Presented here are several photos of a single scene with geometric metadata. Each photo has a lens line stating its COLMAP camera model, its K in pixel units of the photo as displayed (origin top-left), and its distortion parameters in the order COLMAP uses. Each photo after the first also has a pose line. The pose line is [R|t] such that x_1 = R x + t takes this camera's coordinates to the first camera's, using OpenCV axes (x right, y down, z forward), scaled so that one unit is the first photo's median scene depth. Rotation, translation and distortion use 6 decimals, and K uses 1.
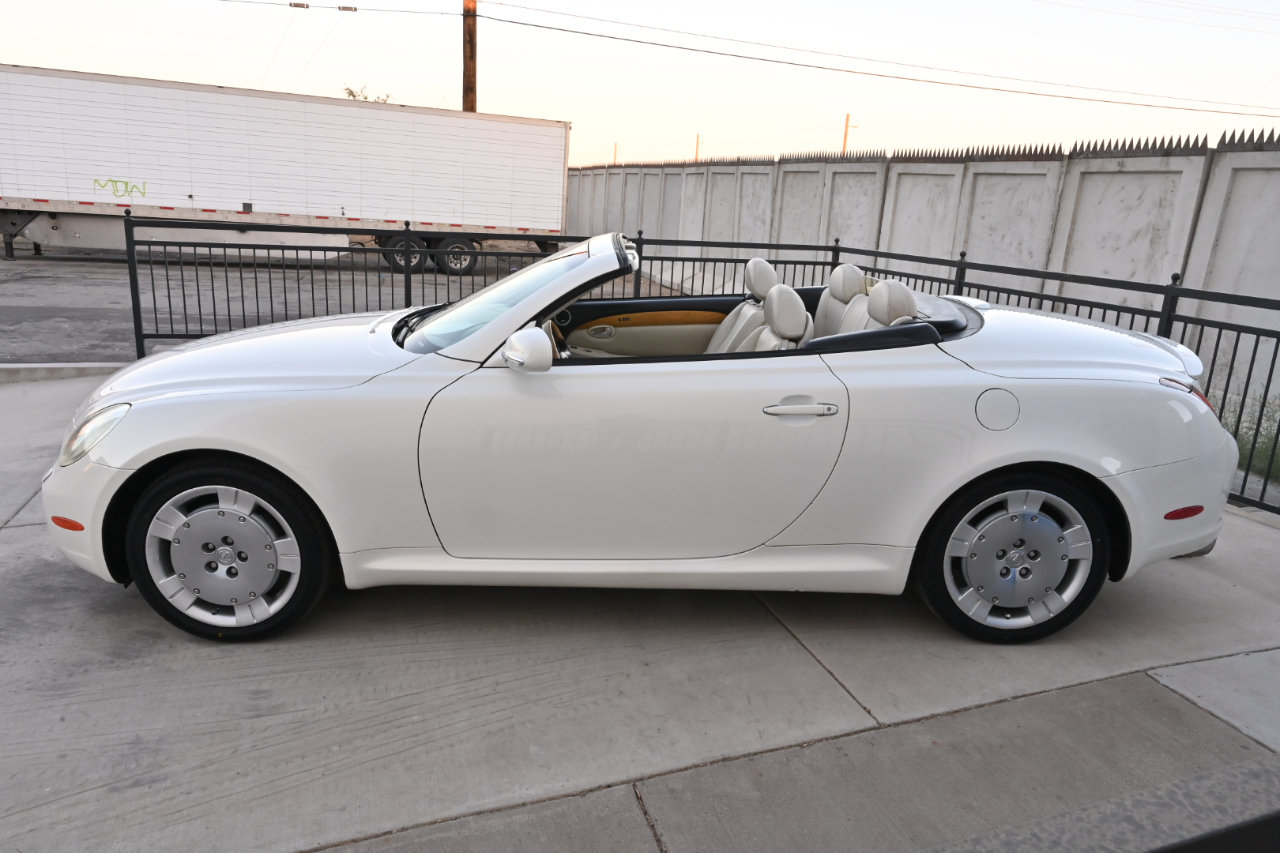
lens RADIAL K [[842.1, 0, 649.3], [0, 842.1, 424.6], [0, 0, 1]] dist [0.001536, 0.000054]
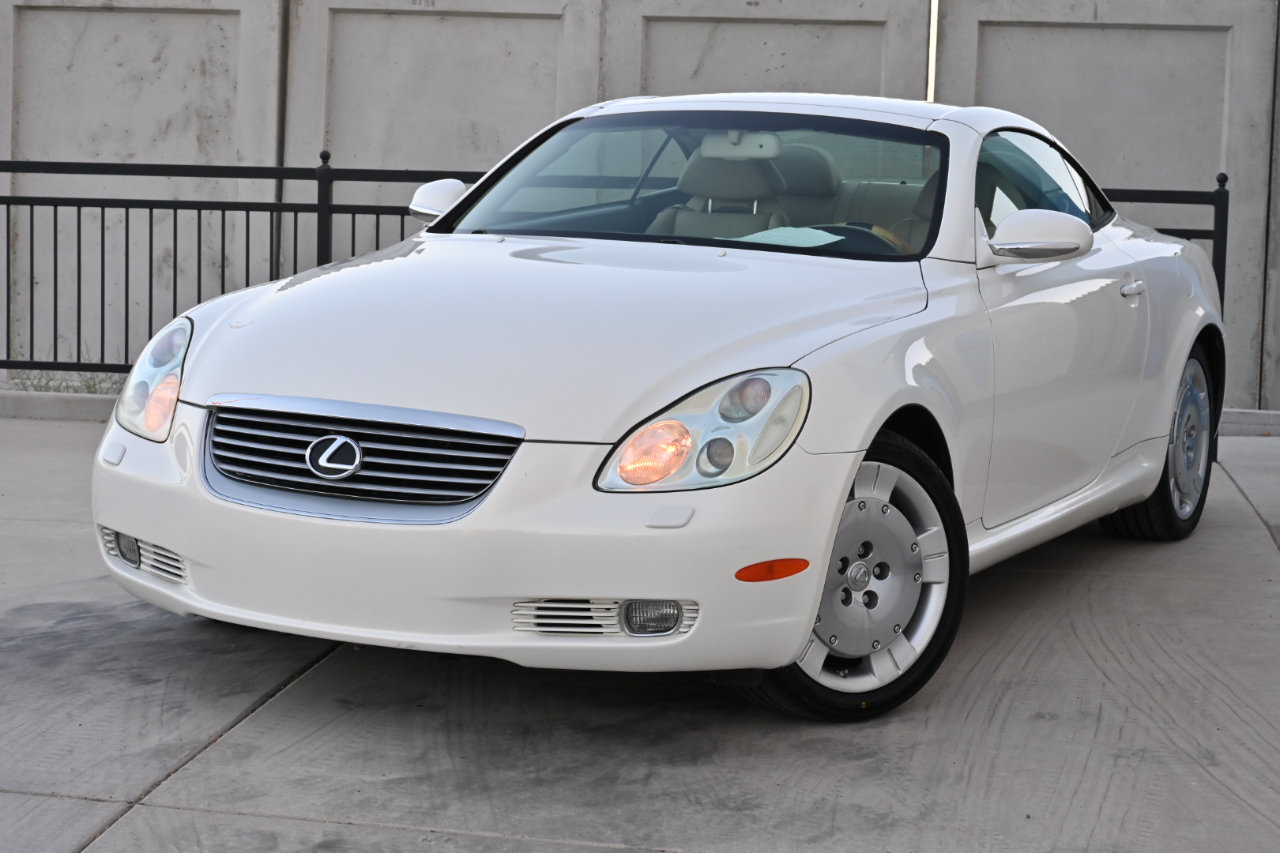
lens RADIAL K [[2411.5, 0, 640.0], [0, 2411.5, 426.5], [0, 0, 1]] dist [0.001279, 0.090153]
pose [[0.476069, -0.125360, 0.870427, -1.921470], [0.222517, 0.974750, 0.018682, -0.030136], [-0.850791, 0.184791, 0.491943, 0.185864]]
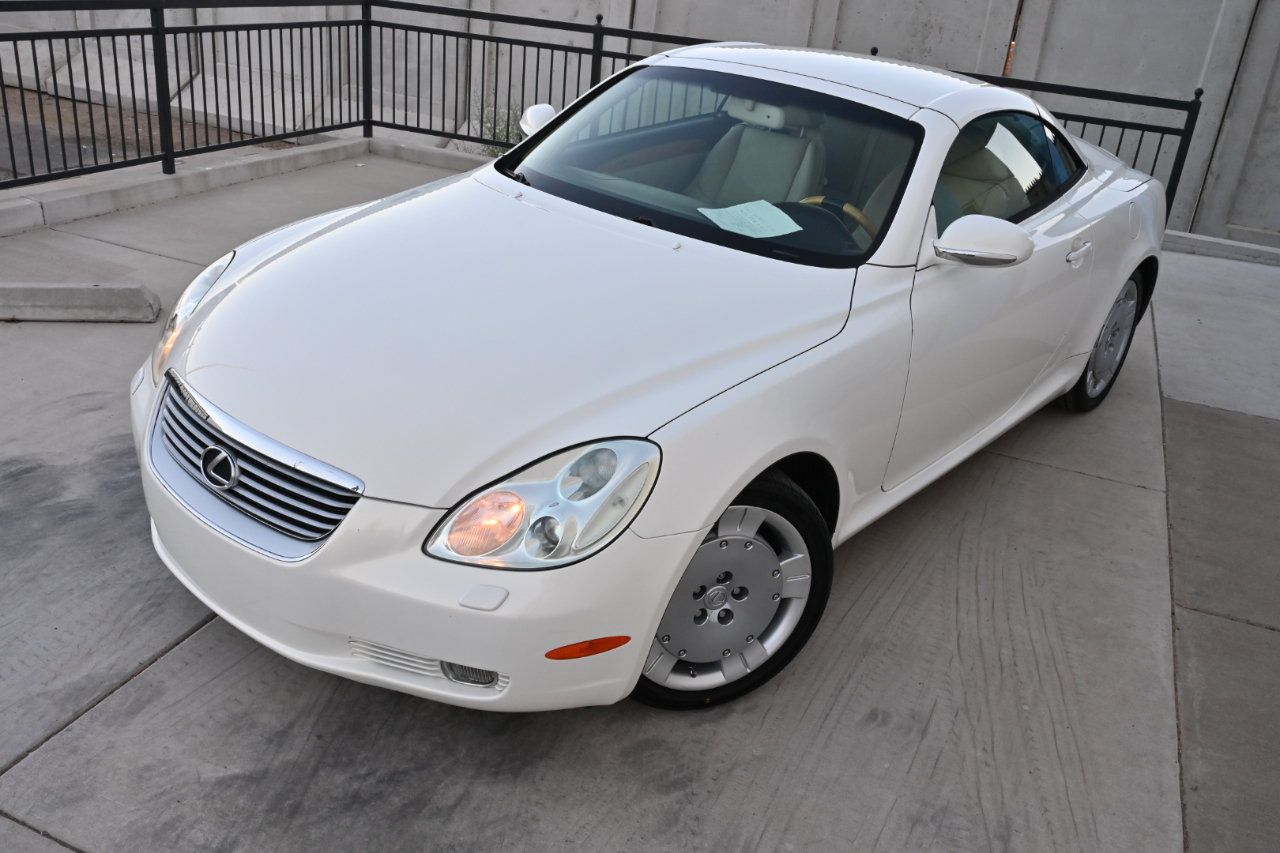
lens RADIAL K [[1072.6, 0, 640.0], [0, 1072.6, 426.5], [0, 0, 1]] dist [-0.001046, -0.000149]
pose [[0.667286, -0.294907, 0.683930, -1.000288], [0.135186, 0.950975, 0.278158, -0.217482], [-0.732431, -0.093153, 0.674439, 0.393562]]
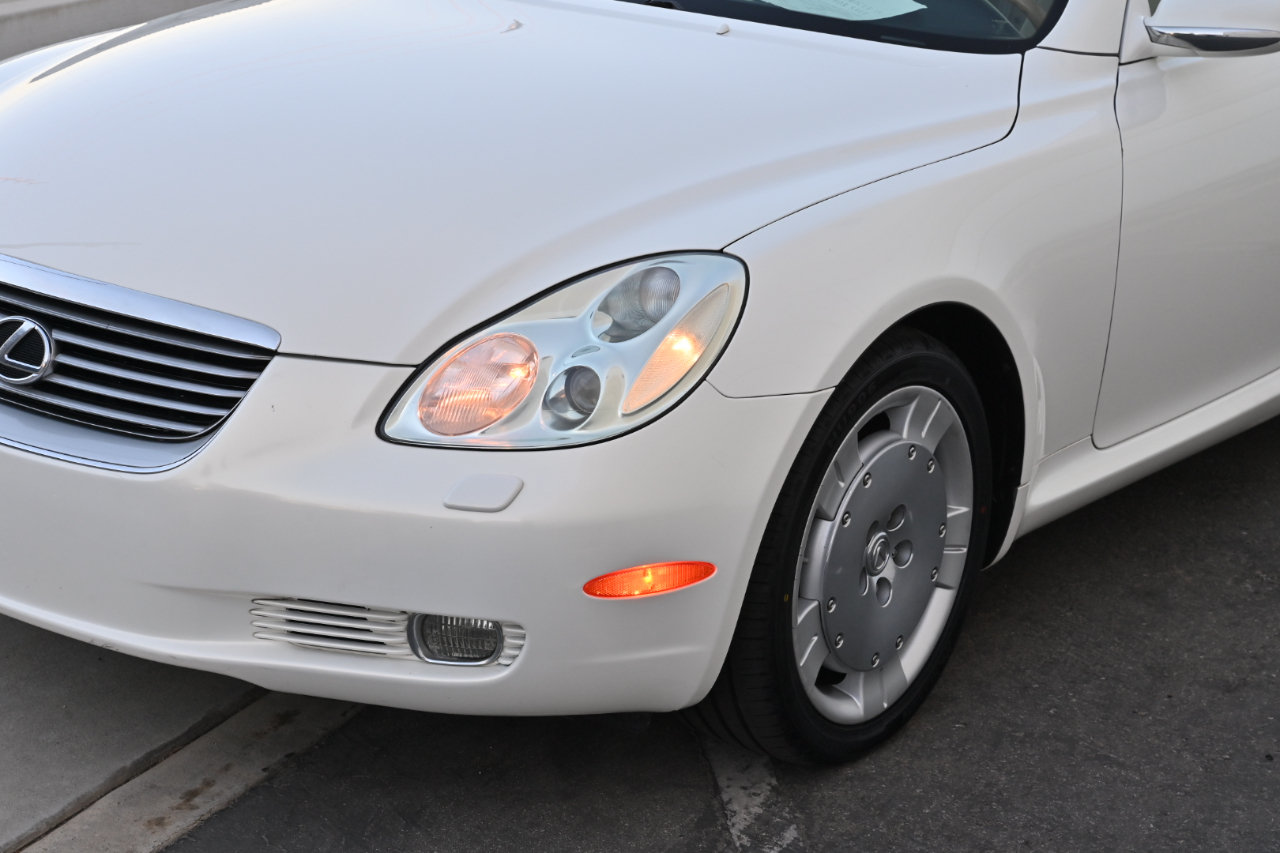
lens RADIAL K [[2411.5, 0, 640.0], [0, 2411.5, 426.5], [0, 0, 1]] dist [0.001279, 0.090153]
pose [[0.617369, -0.218245, 0.755794, -1.306411], [0.172735, 0.974908, 0.140419, -0.091141], [-0.767475, 0.043862, 0.639576, 0.256009]]
